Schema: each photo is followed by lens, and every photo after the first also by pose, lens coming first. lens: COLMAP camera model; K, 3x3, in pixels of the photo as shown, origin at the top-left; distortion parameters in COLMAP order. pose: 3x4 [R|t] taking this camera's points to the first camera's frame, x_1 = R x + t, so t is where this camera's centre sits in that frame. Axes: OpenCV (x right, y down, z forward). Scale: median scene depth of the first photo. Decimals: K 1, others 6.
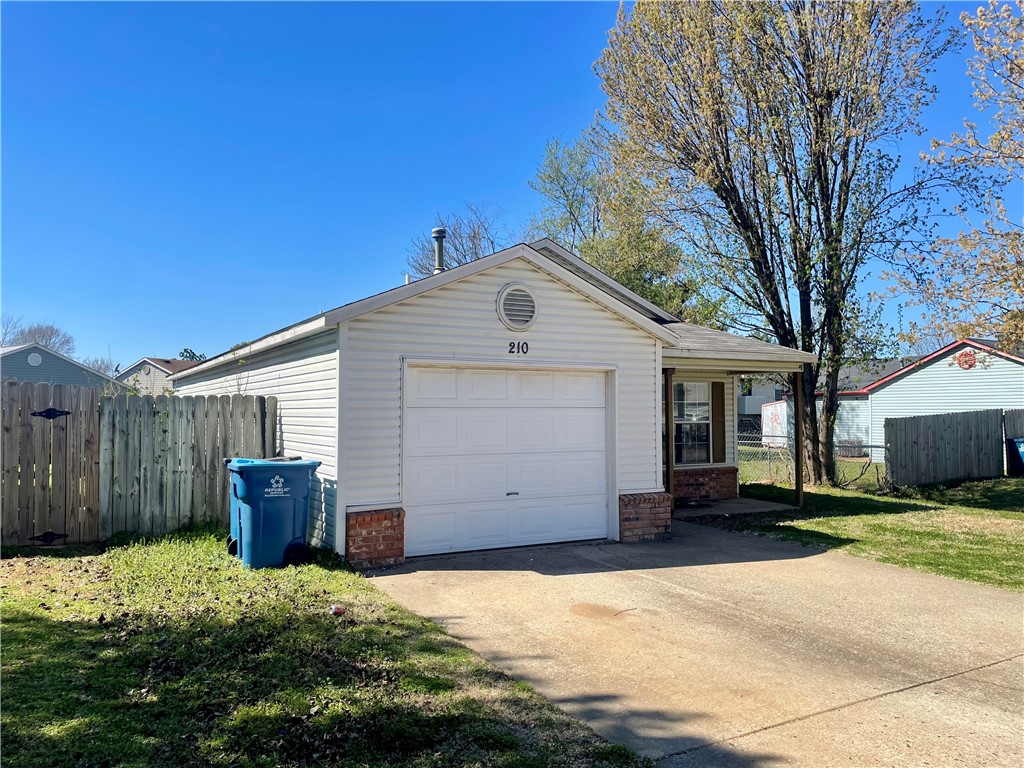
lens RADIAL K [[774.8, 0, 512.0], [0, 774.8, 384.0], [0, 0, 1]] dist [0.098167, -0.124918]
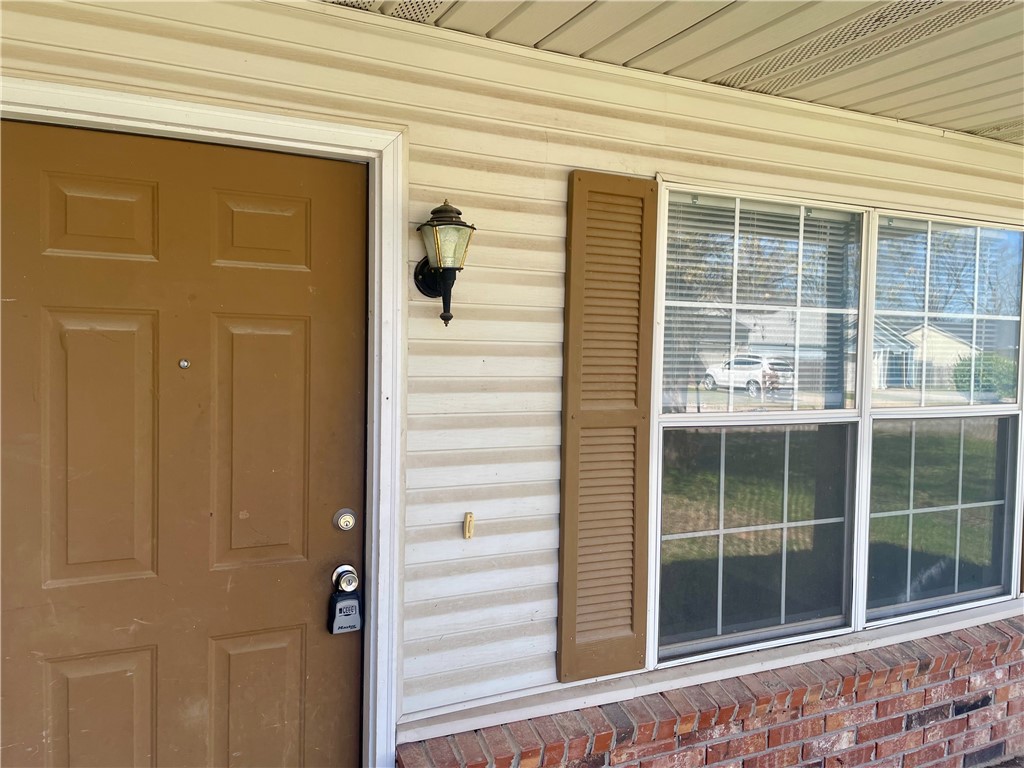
lens RADIAL K [[774.8, 0, 512.0], [0, 774.8, 384.0], [0, 0, 1]] dist [0.098167, -0.124918]
pose [[0.997959, 0.022563, -0.059732, 0.186388], [-0.017759, 0.996655, 0.079773, 0.039426], [0.061332, -0.078550, 0.995022, 1.156659]]
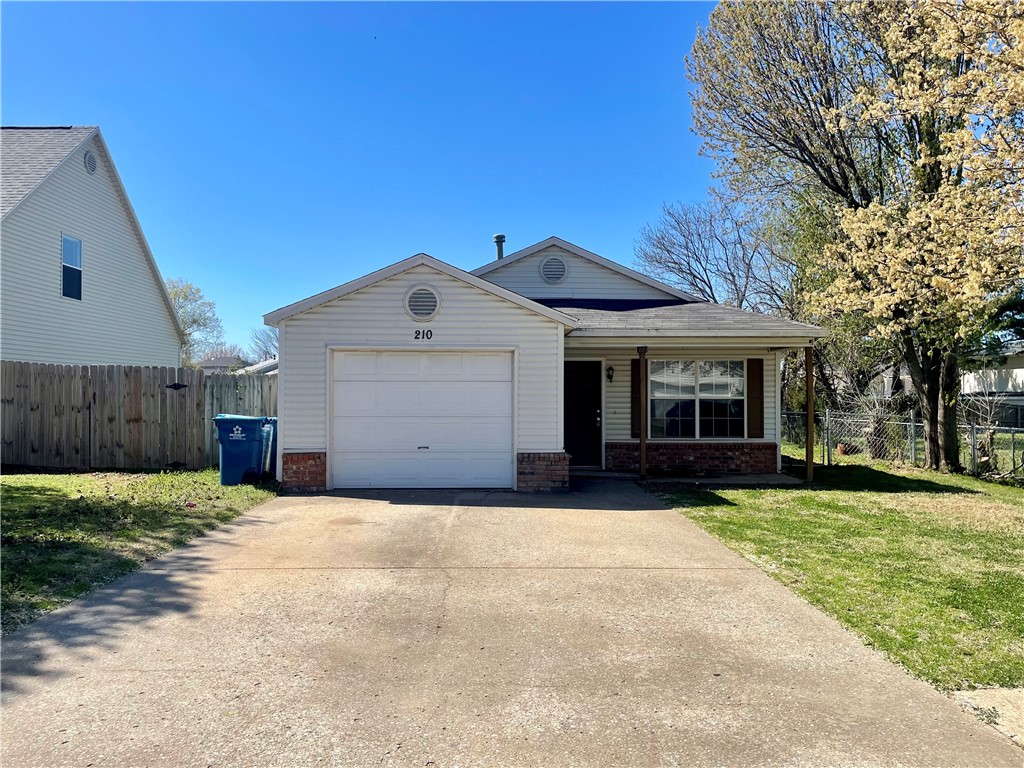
lens RADIAL K [[774.8, 0, 512.0], [0, 774.8, 384.0], [0, 0, 1]] dist [0.098167, -0.124918]
pose [[0.886762, -0.004403, -0.462205, 0.686349], [0.012697, 0.999809, 0.014837, 0.016994], [0.462052, -0.019026, 0.886649, -0.072020]]
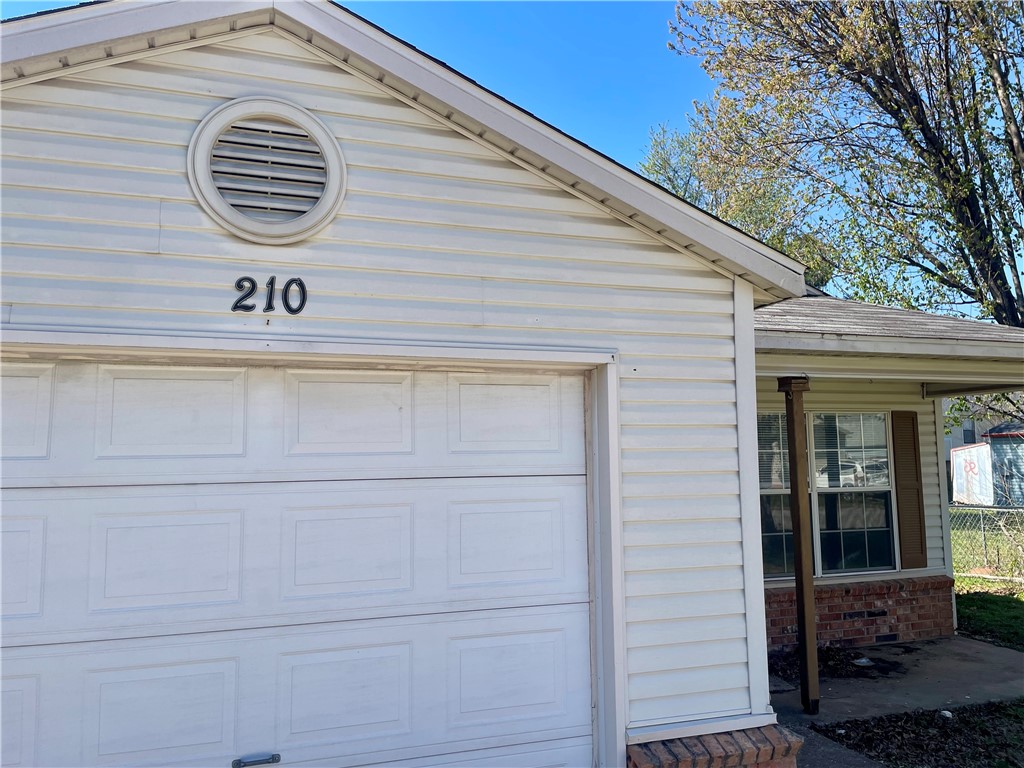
lens RADIAL K [[774.8, 0, 512.0], [0, 774.8, 384.0], [0, 0, 1]] dist [0.098167, -0.124918]
pose [[0.983228, -0.025633, -0.180568, 0.153690], [0.015056, 0.998102, -0.059708, 0.010270], [0.181756, 0.055988, 0.981748, 0.655548]]
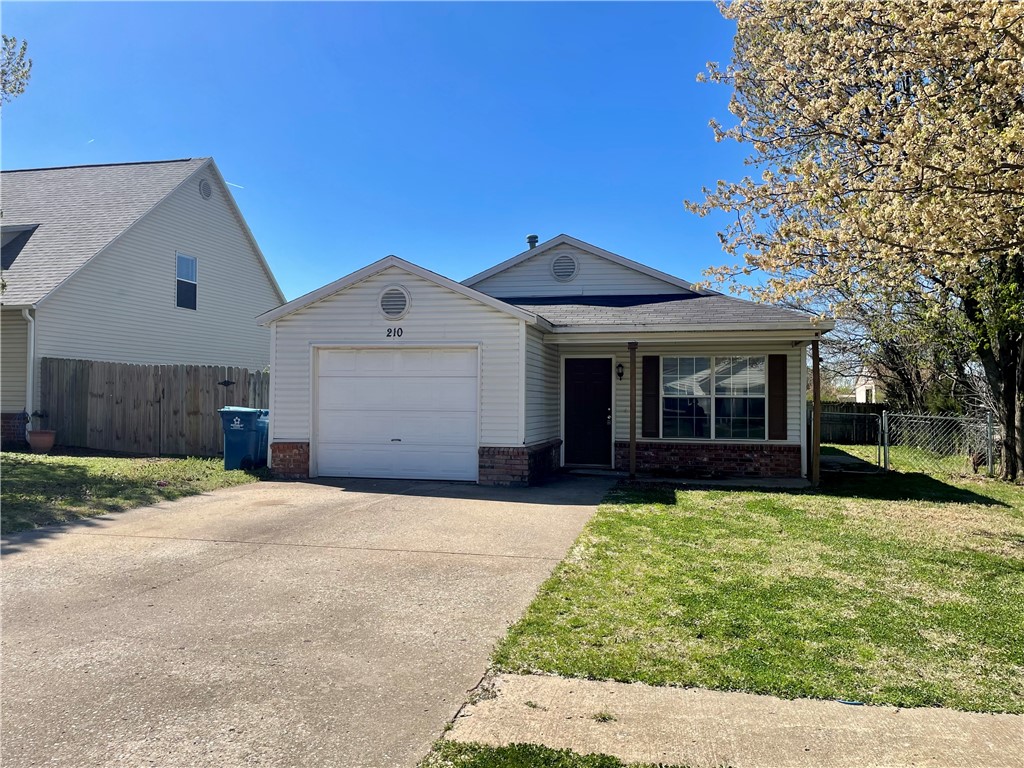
lens RADIAL K [[774.8, 0, 512.0], [0, 774.8, 384.0], [0, 0, 1]] dist [0.098167, -0.124918]
pose [[0.743597, -0.006833, -0.668593, 0.998264], [0.013020, 0.999906, 0.004261, 0.037663], [0.668501, -0.011873, 0.743617, 0.117514]]
